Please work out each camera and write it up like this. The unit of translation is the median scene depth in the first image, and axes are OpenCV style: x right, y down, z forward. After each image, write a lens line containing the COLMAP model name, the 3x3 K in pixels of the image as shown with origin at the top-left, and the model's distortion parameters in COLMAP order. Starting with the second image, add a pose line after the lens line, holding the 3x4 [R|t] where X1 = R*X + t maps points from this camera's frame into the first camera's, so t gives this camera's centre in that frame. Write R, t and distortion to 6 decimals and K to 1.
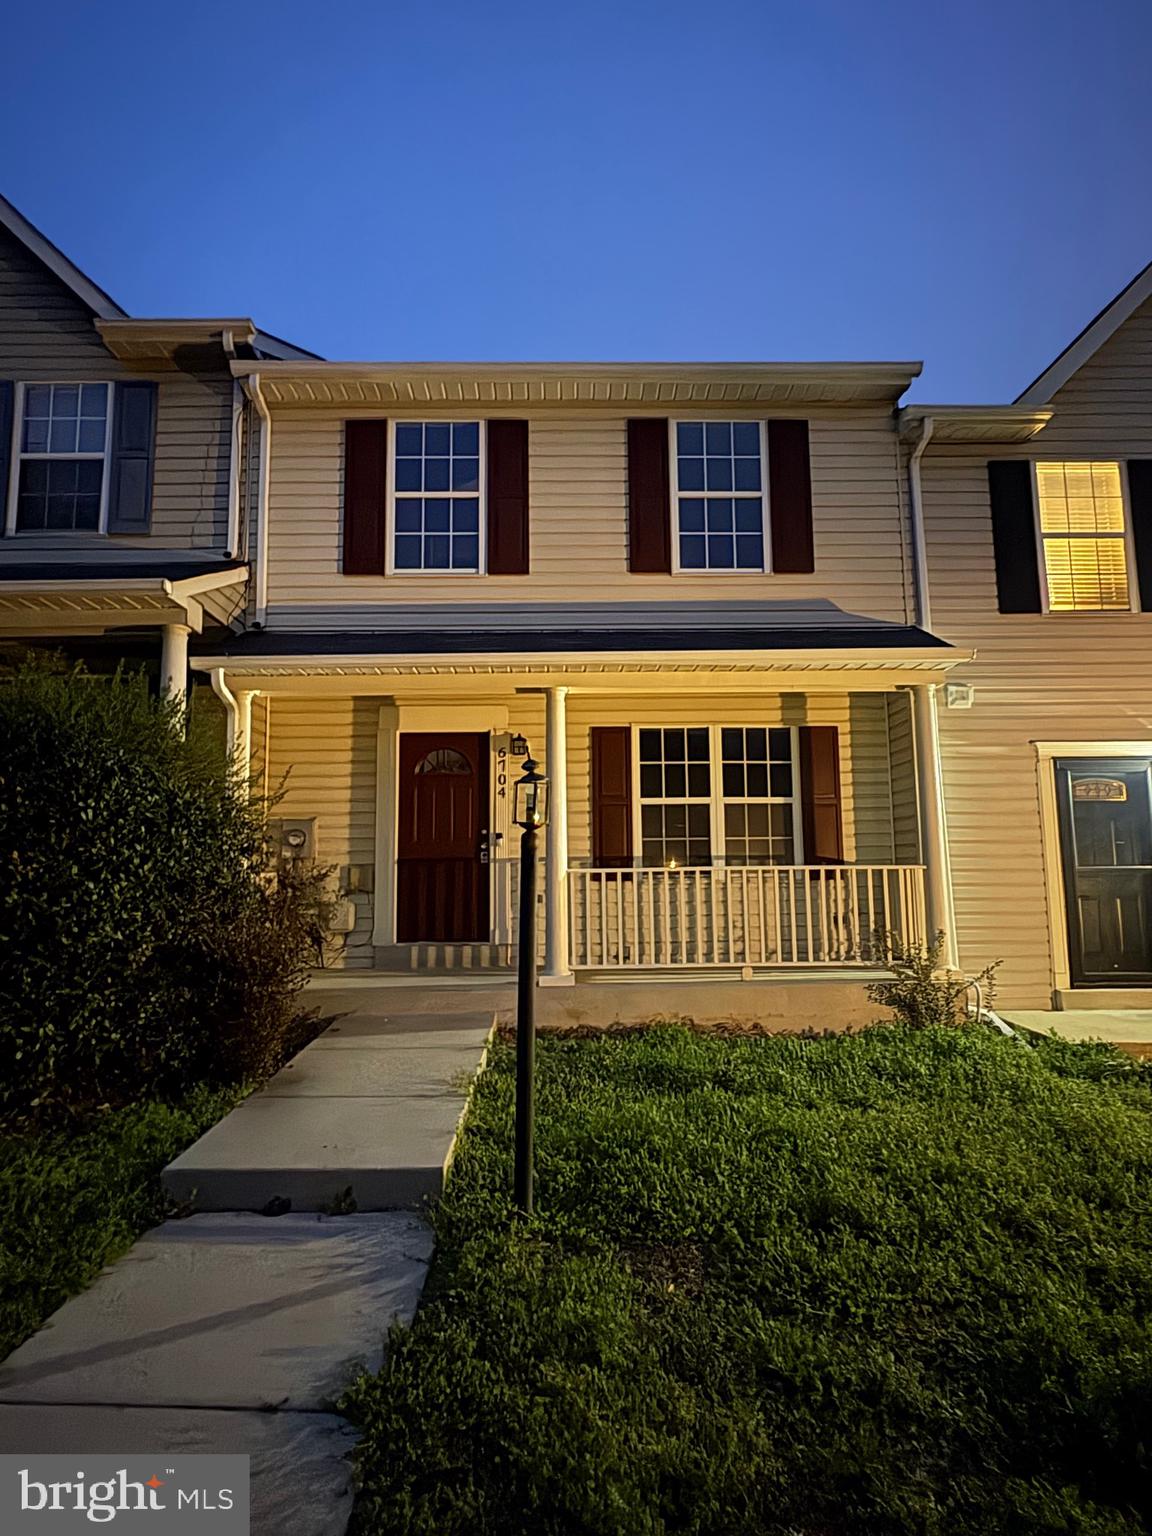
lens RADIAL K [[851.4, 0, 573.0], [0, 851.4, 764.3], [0, 0, 1]] dist [0.001674, -0.000330]
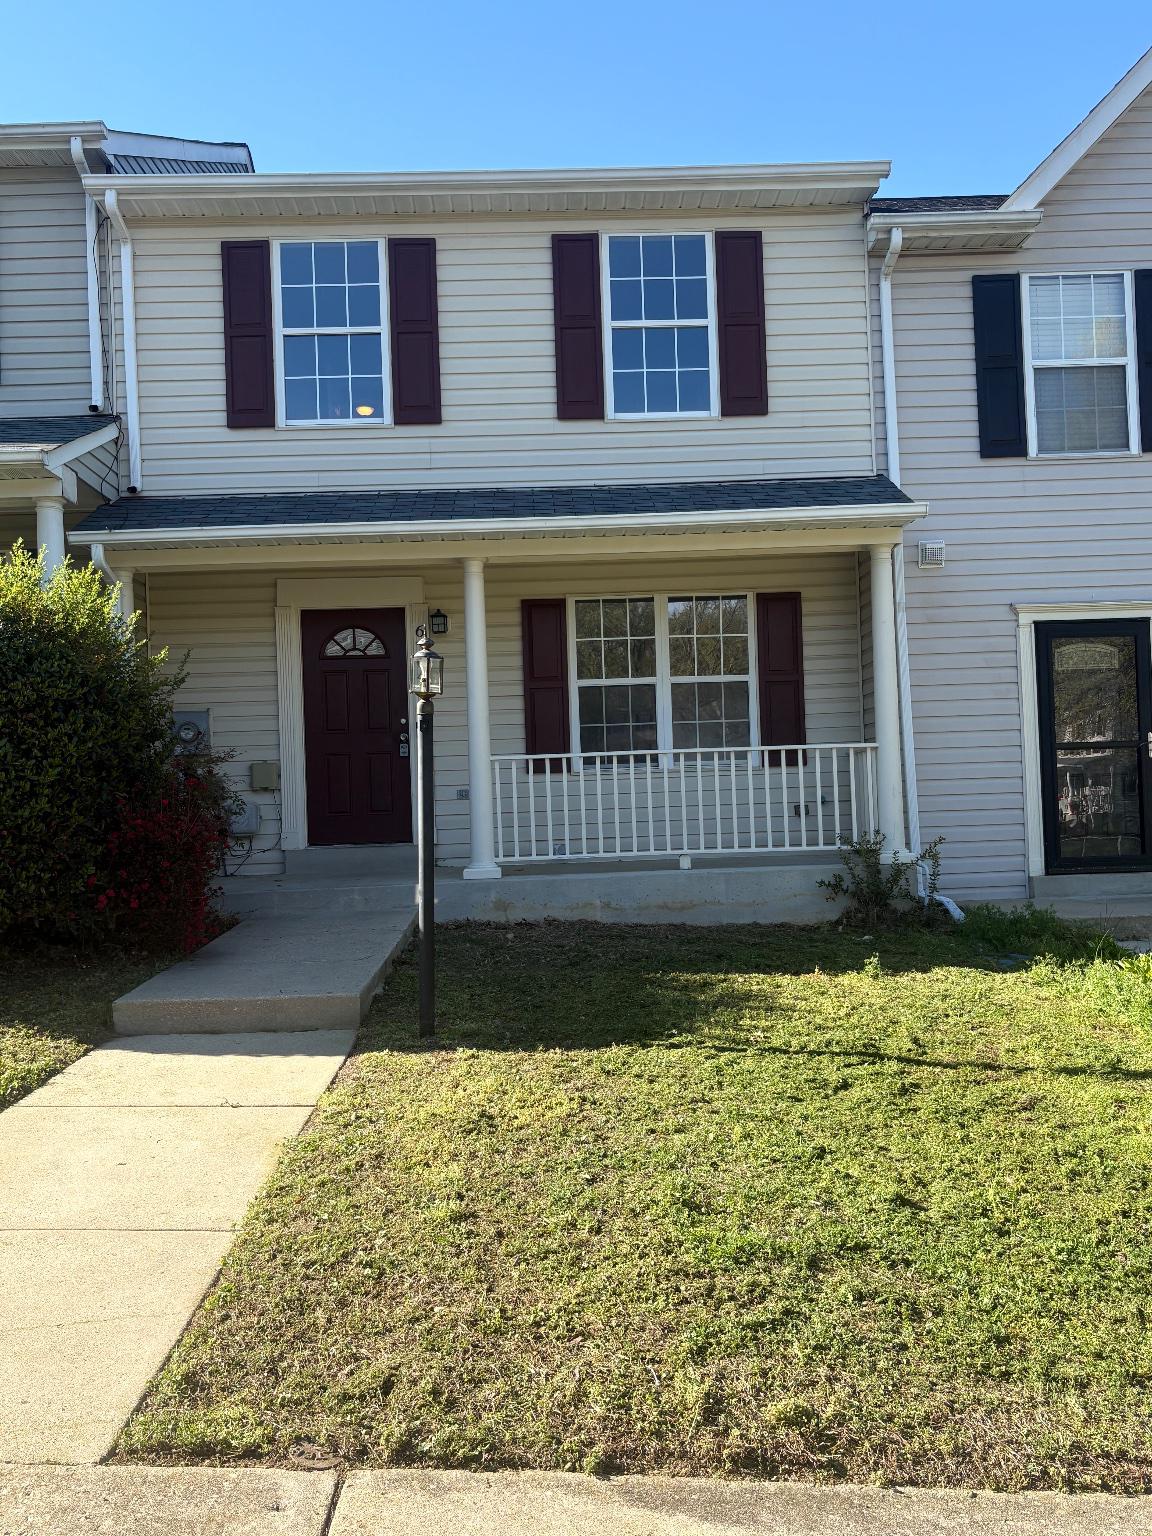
lens RADIAL K [[1247.9, 0, 577.4], [0, 1247.9, 768.8], [0, 0, 1]] dist [0.009962, 0.001861]
pose [[0.999721, -0.023583, 0.001403, 0.076527], [0.023388, 0.996341, 0.082205, 0.026237], [-0.003337, -0.082149, 0.996614, -0.296572]]
